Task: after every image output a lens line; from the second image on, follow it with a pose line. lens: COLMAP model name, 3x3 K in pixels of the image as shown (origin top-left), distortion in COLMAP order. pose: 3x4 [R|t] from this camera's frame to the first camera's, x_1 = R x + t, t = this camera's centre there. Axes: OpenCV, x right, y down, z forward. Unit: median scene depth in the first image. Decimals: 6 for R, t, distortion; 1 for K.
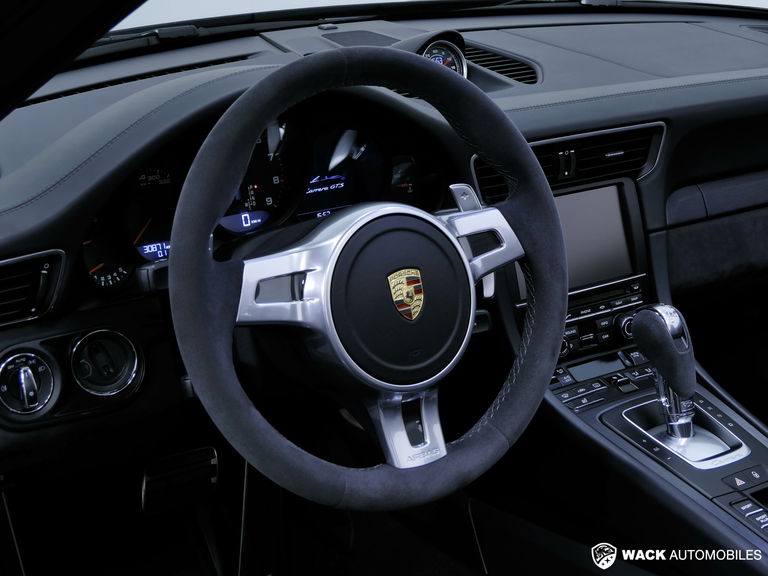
lens RADIAL K [[1478.8, 0, 384.0], [0, 1478.8, 288.0], [0, 0, 1]] dist [-0.013204, 0.187864]
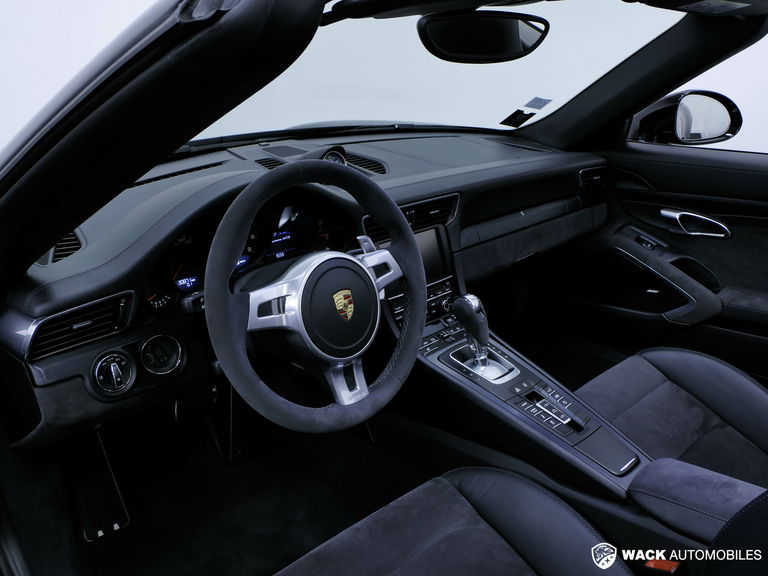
lens RADIAL K [[728.8, 0, 384.0], [0, 728.8, 288.0], [0, 0, 1]] dist [0.005195, 0.002580]
pose [[0.986281, -0.055261, 0.155553, -0.062666], [0.050463, 0.998125, 0.034631, -0.038184], [-0.157175, -0.026307, 0.987220, 0.146405]]
